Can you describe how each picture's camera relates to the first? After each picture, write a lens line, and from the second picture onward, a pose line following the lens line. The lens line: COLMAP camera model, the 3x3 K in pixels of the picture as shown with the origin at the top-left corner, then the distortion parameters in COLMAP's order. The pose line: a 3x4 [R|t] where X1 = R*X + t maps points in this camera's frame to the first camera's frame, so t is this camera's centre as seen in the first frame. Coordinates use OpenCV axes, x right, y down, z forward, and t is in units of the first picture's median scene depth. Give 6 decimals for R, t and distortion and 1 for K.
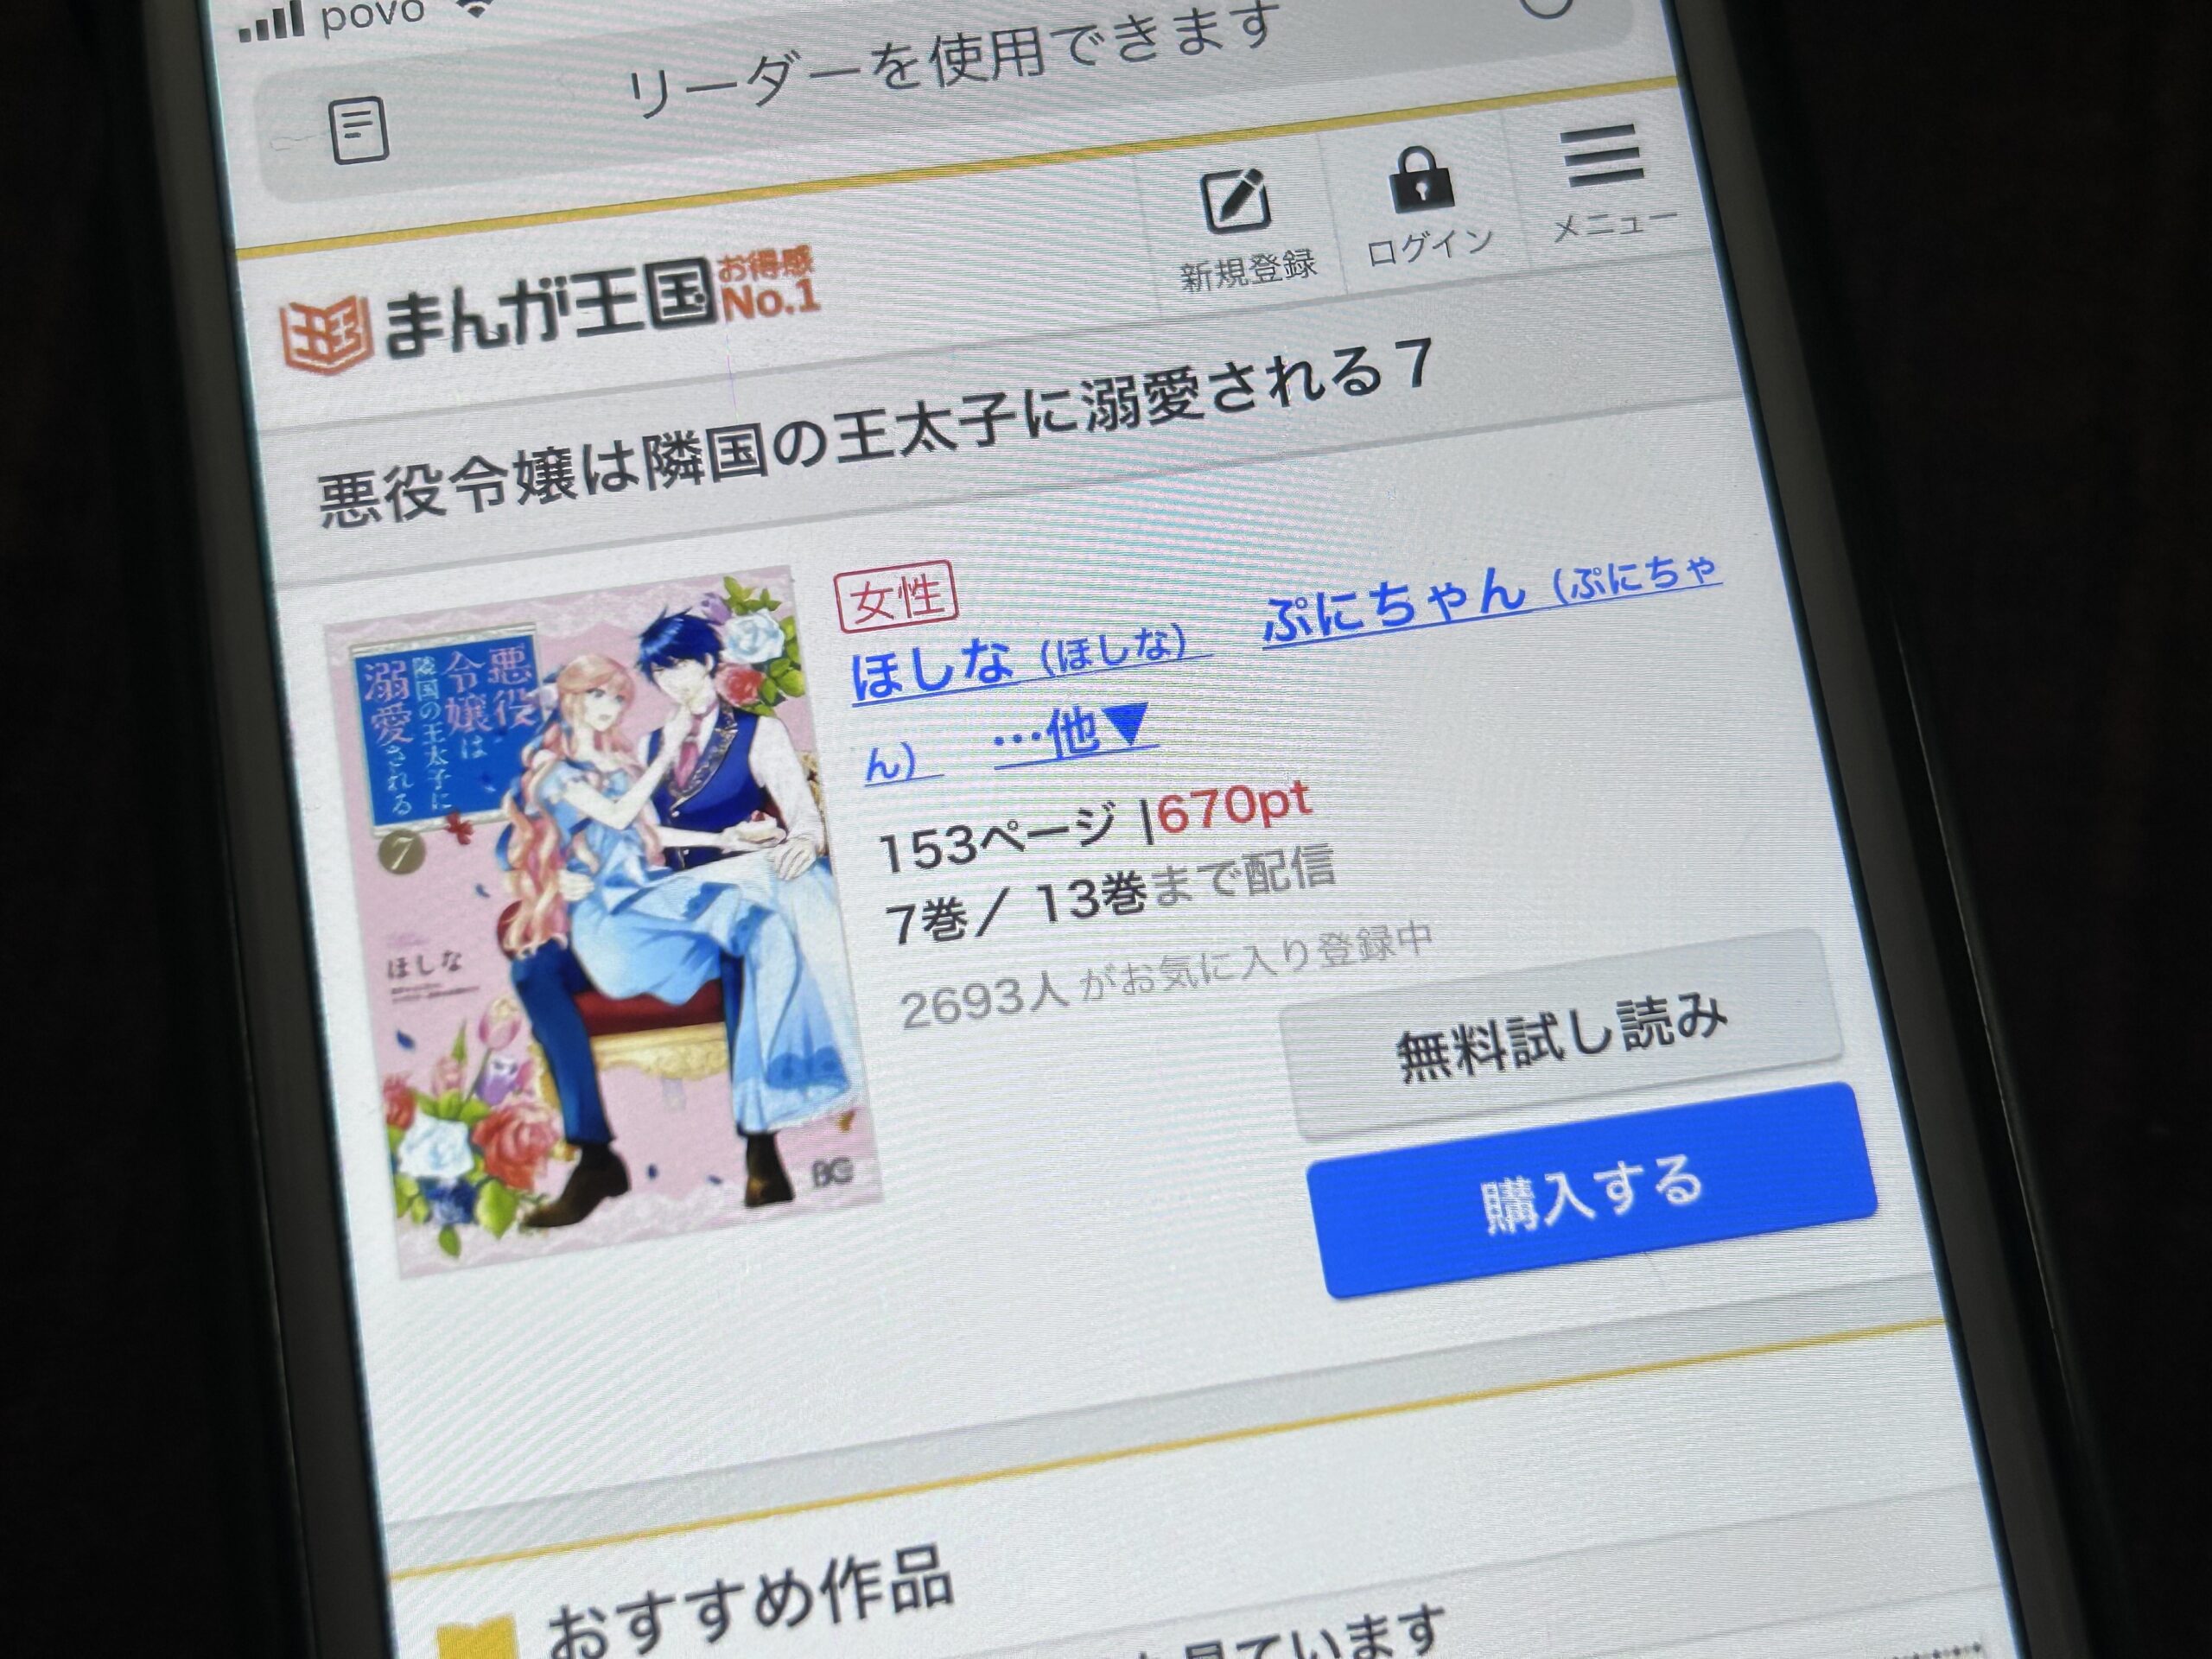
lens RADIAL K [[3207.2, 0, 1106.0], [0, 3207.2, 829.5], [0, 0, 1]] dist [0.112301, -0.803757]
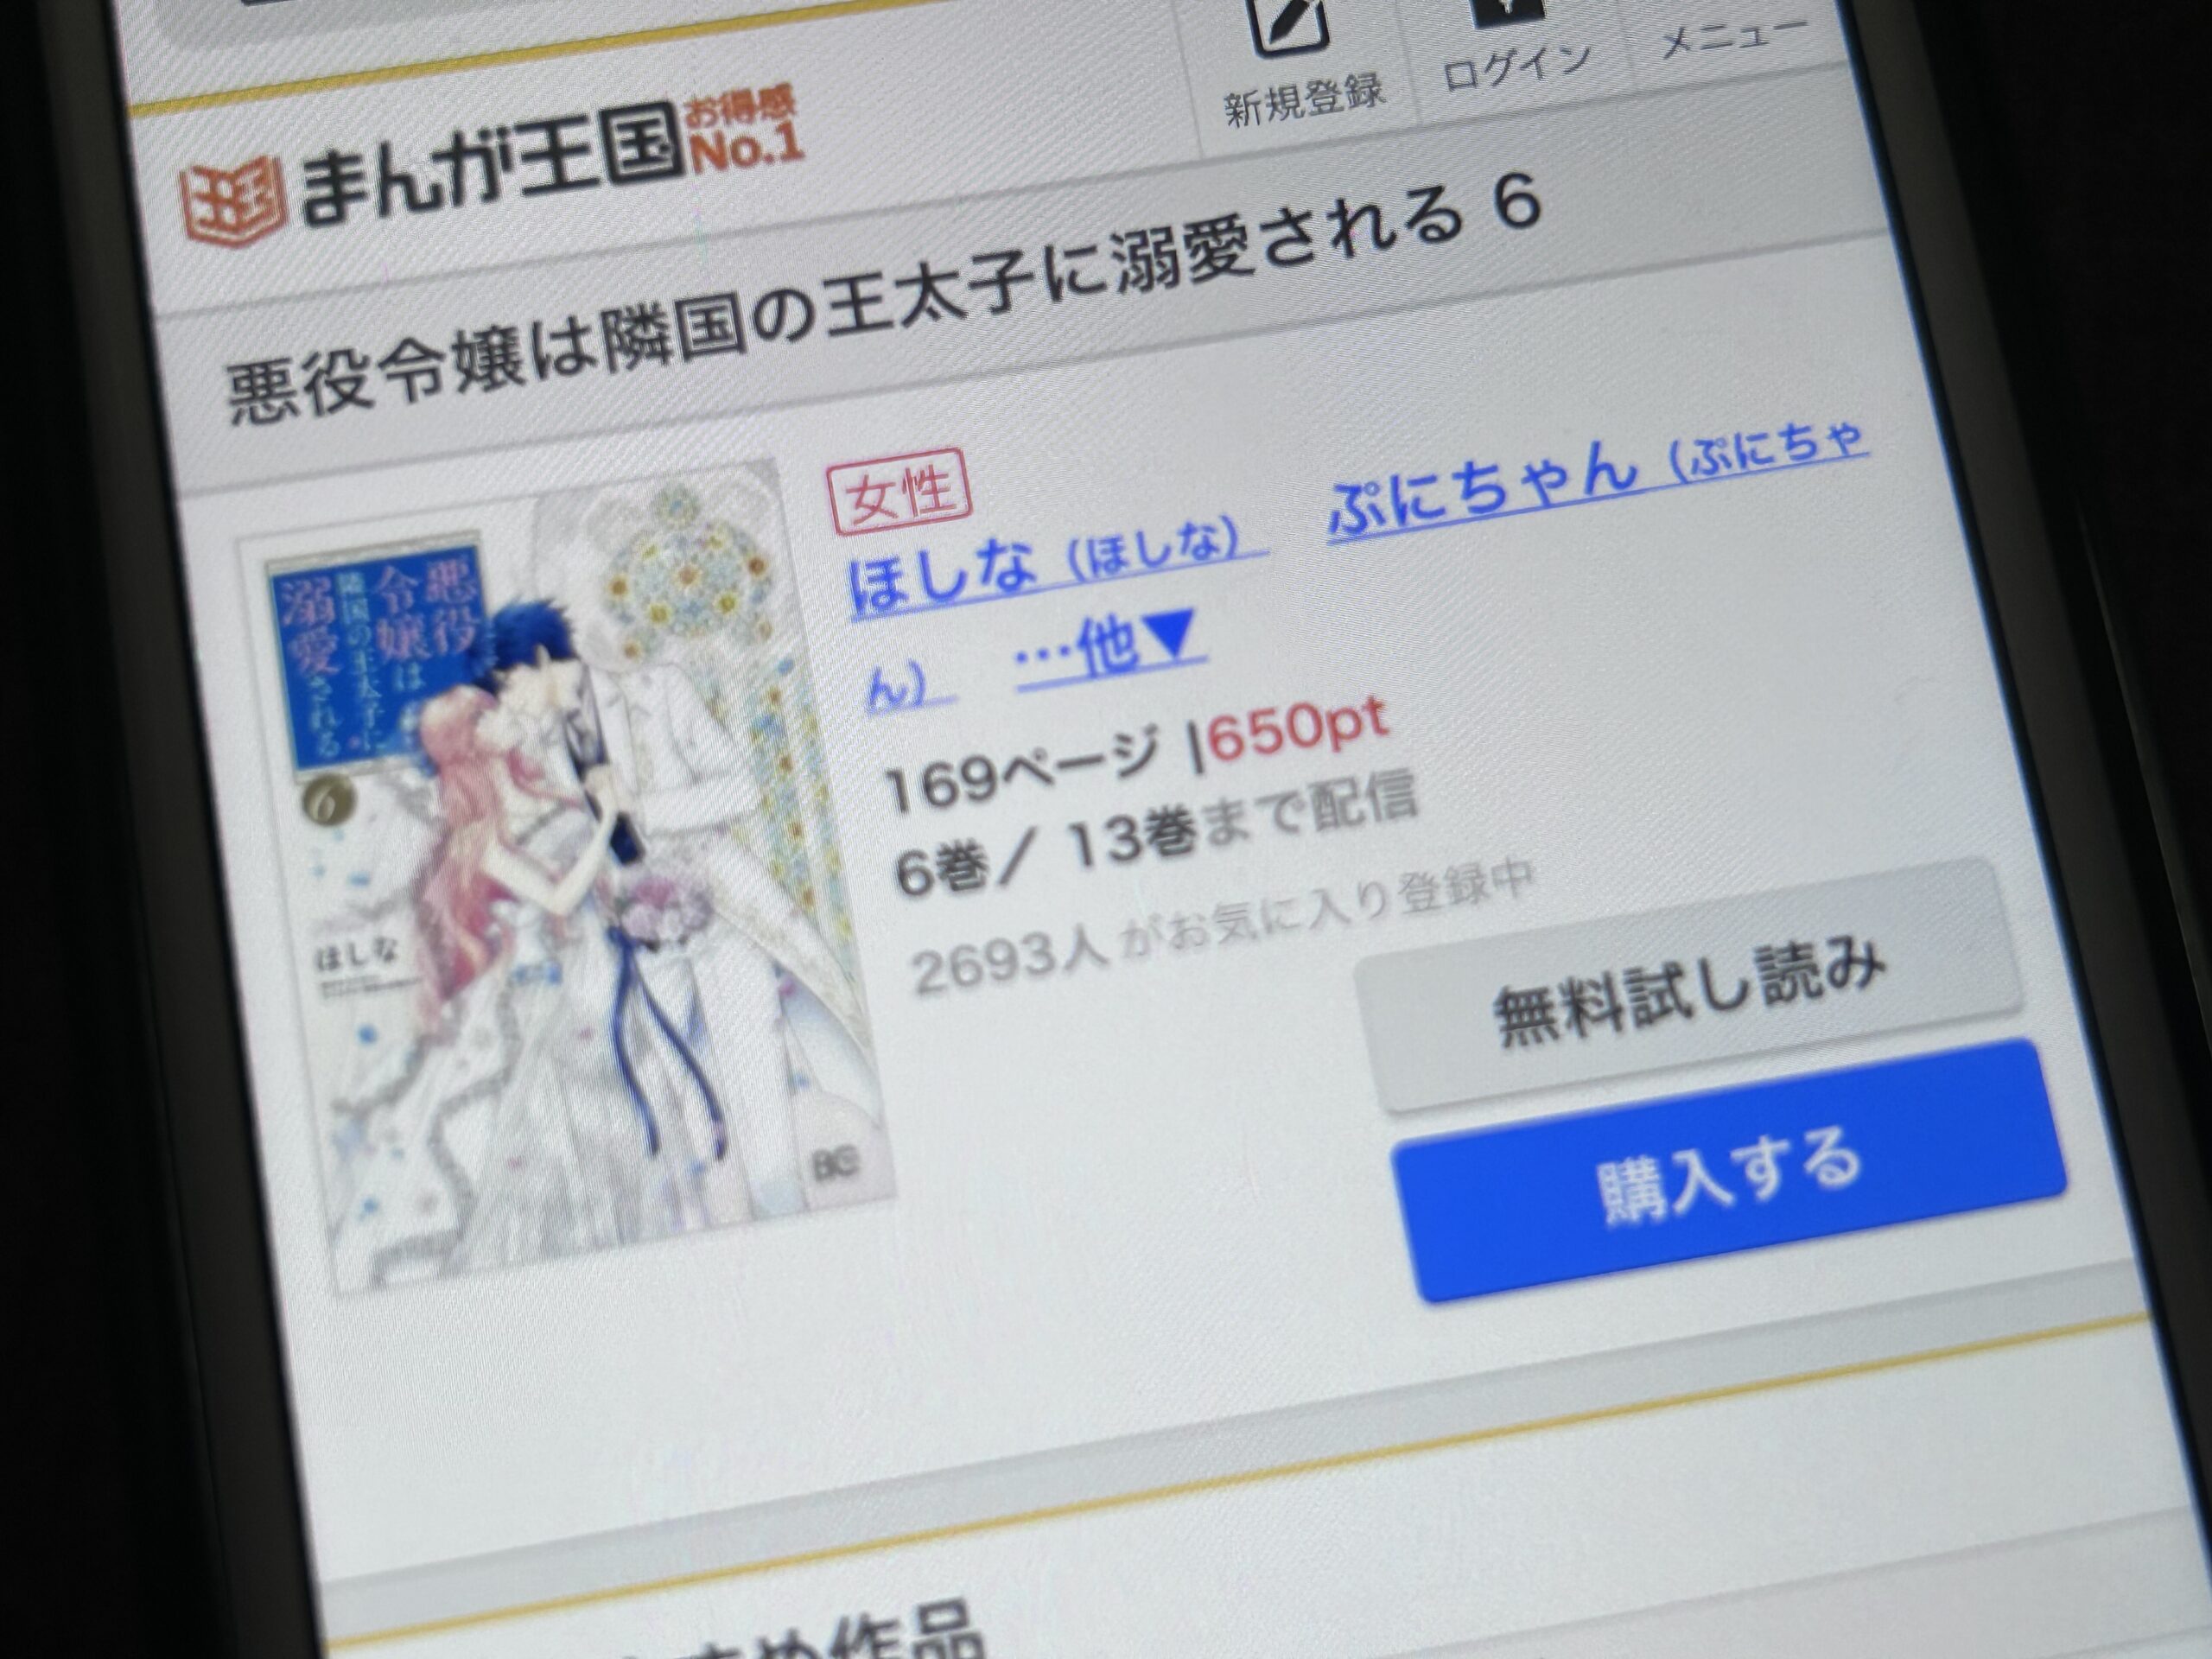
lens RADIAL K [[2959.7, 0, 1079.6], [0, 2959.7, 905.2], [0, 0, 1]] dist [0.141068, -0.654795]
pose [[0.999378, -0.018698, -0.029896, 0.004500], [0.019845, 0.999060, 0.038552, 0.008176], [0.029147, -0.039121, 0.998809, 0.204454]]
